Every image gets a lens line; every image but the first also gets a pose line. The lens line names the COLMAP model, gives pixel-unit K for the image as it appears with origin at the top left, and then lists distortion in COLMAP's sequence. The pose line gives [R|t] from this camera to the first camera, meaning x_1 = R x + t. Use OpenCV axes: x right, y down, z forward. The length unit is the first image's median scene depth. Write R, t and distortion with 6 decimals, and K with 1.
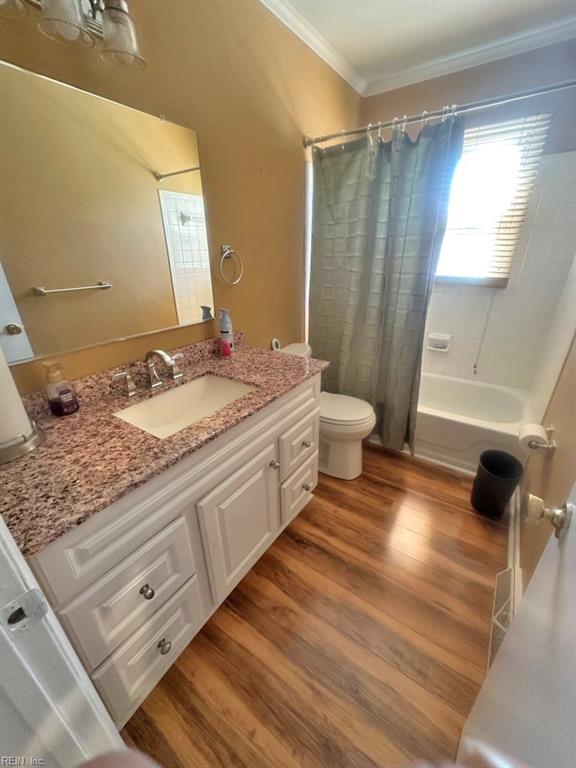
lens RADIAL K [[305.6, 0, 288.0], [0, 305.6, 384.0], [0, 0, 1]] dist [-0.006009, 0.001129]
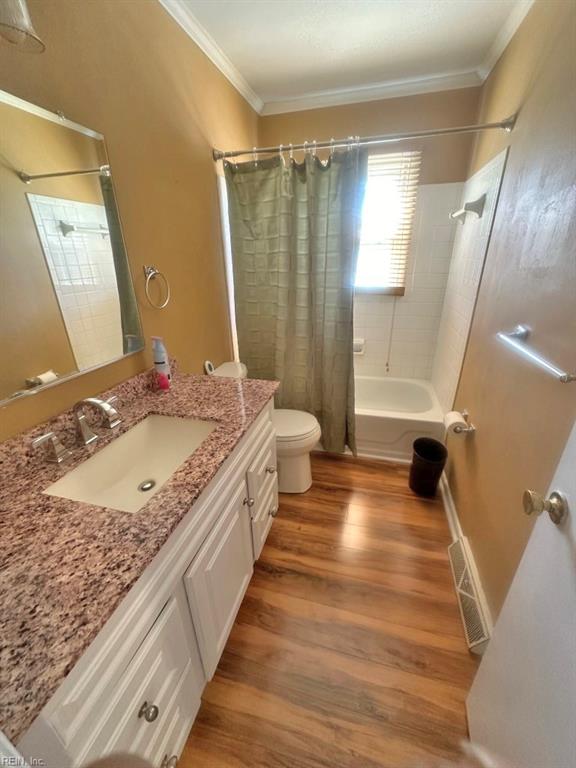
lens RADIAL K [[305.6, 0, 288.0], [0, 305.6, 384.0], [0, 0, 1]] dist [-0.006009, 0.001129]
pose [[0.944038, -0.130665, 0.302850, -0.123373], [0.137086, 0.990559, 0.000058, -0.055006], [-0.299999, 0.041461, 0.953038, 0.052066]]
